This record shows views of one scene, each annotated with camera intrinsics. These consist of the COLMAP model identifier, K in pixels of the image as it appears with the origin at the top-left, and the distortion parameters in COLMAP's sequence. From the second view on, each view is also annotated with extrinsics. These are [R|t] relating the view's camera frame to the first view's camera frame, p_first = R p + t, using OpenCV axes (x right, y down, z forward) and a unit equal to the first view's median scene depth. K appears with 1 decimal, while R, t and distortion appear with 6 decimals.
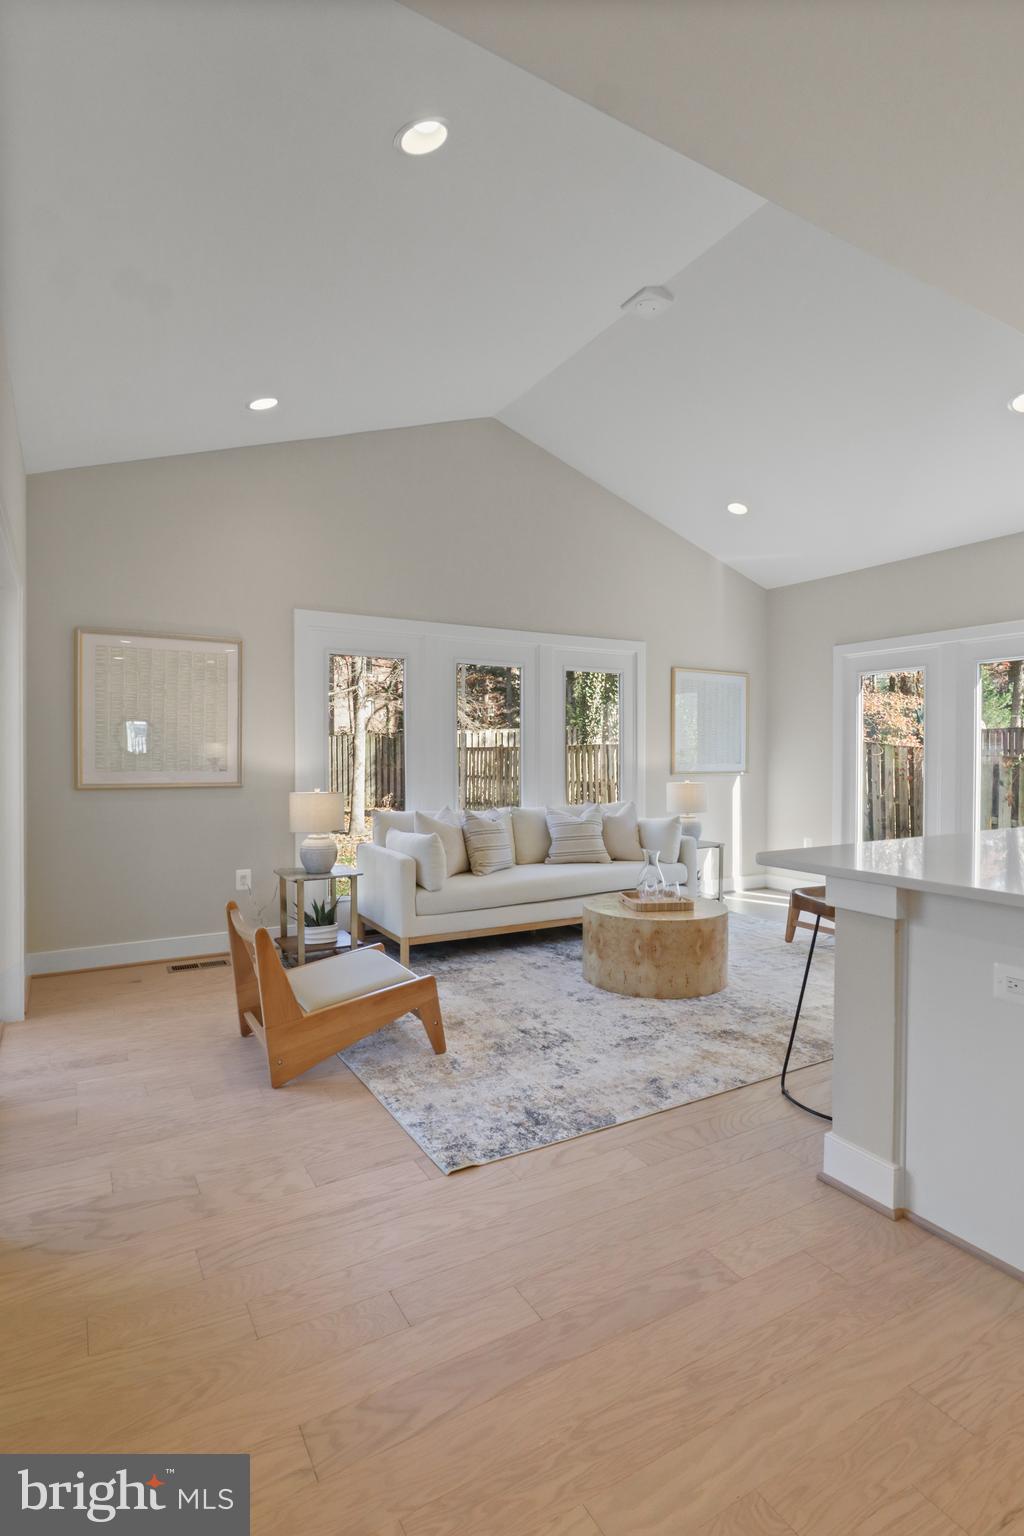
lens RADIAL K [[770.9, 0, 506.8], [0, 770.9, 771.1], [0, 0, 1]] dist [-0.003162, 0.001454]
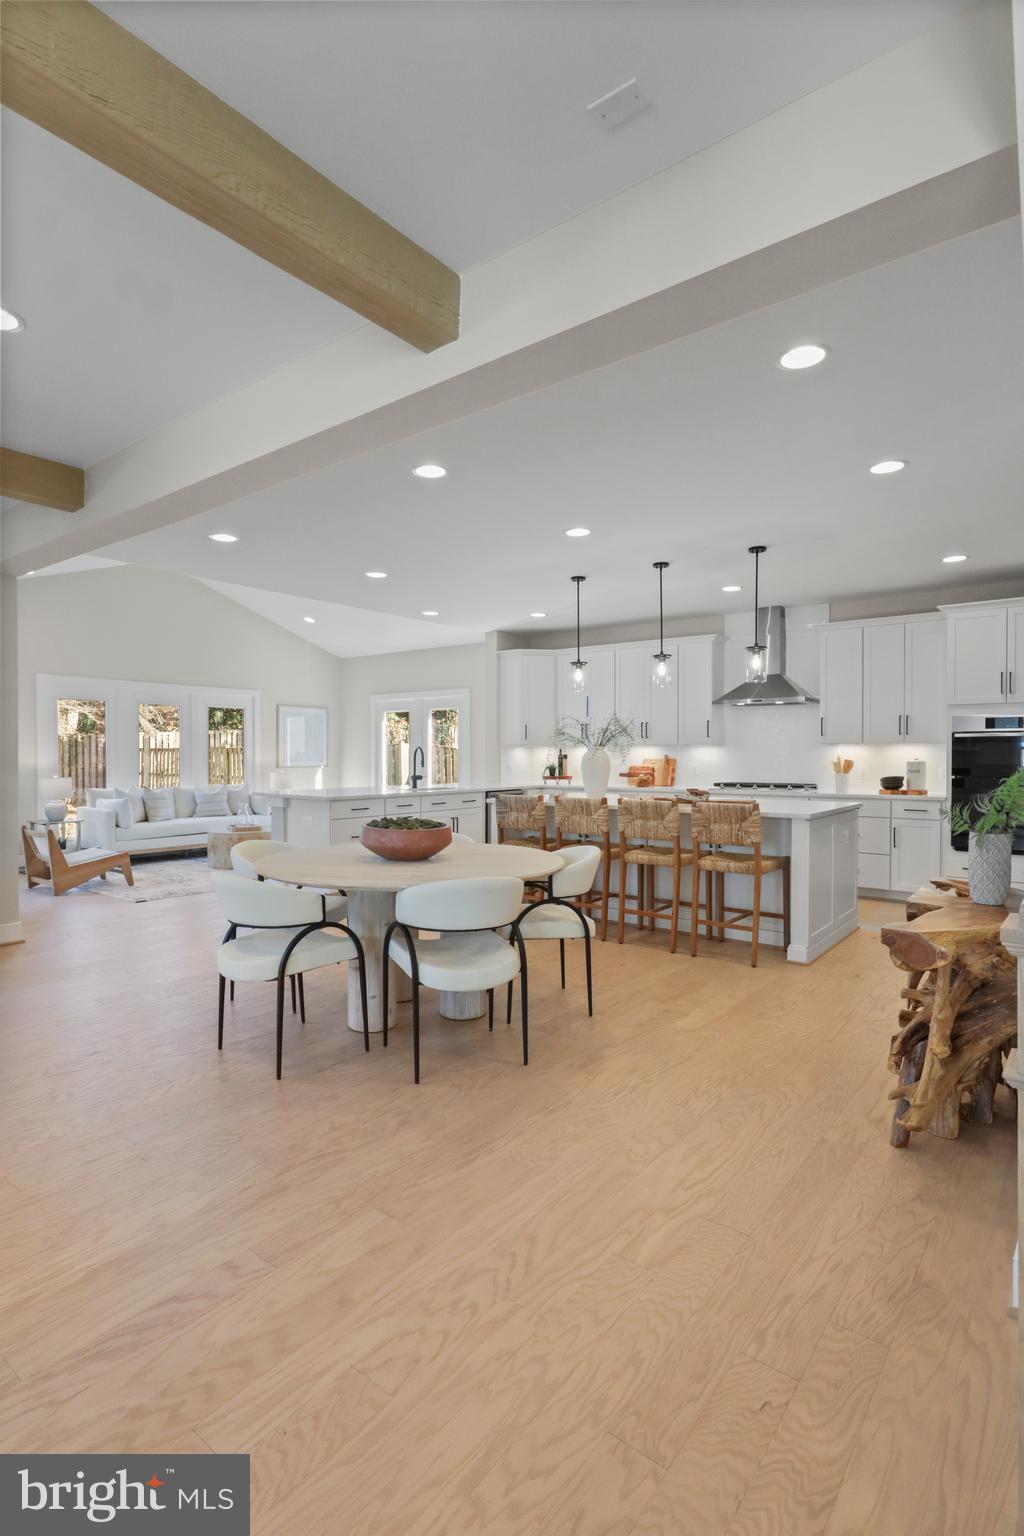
lens RADIAL K [[770.9, 0, 506.8], [0, 770.9, 771.1], [0, 0, 1]] dist [-0.003162, 0.001454]
pose [[0.929443, -0.009192, 0.368852, 0.067168], [0.008650, 0.999958, 0.003123, 0.013419], [-0.368865, 0.000288, 0.929483, -0.941698]]
